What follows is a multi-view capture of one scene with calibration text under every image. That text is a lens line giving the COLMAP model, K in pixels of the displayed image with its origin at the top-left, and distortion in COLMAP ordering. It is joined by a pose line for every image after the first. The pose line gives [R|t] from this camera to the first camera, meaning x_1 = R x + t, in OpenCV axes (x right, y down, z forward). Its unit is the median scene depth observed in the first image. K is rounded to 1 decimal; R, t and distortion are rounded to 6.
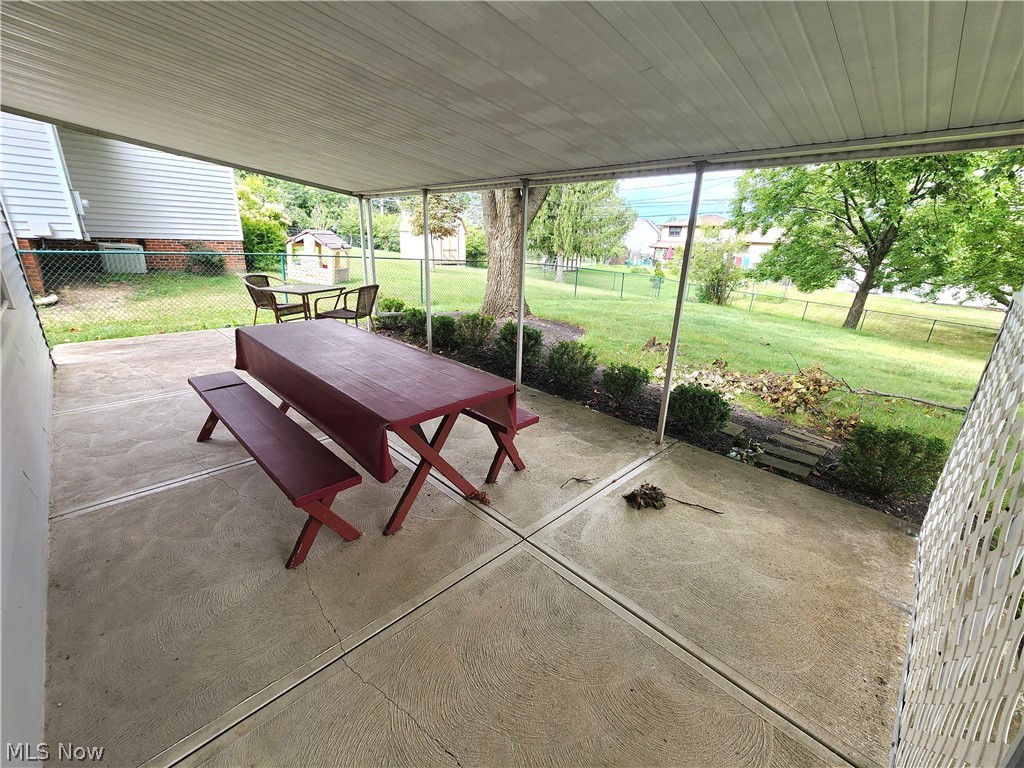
lens RADIAL K [[427.3, 0, 505.2], [0, 427.3, 378.3], [0, 0, 1]] dist [-0.007741, 0.002416]
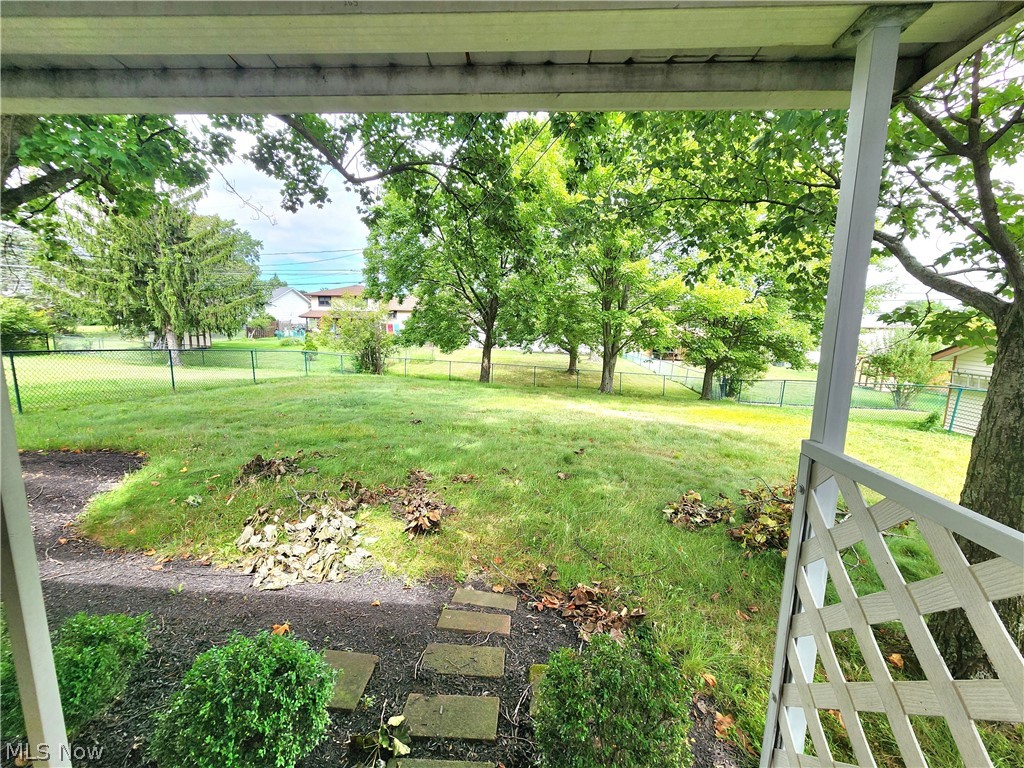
lens RADIAL K [[427.3, 0, 512.4], [0, 427.3, 386.4], [0, 0, 1]] dist [-0.007741, 0.002416]
pose [[0.728283, -0.134319, 0.671984, 0.078038], [0.222923, 0.973704, -0.046973, -0.030829], [-0.648004, 0.184010, 0.739075, 0.091717]]
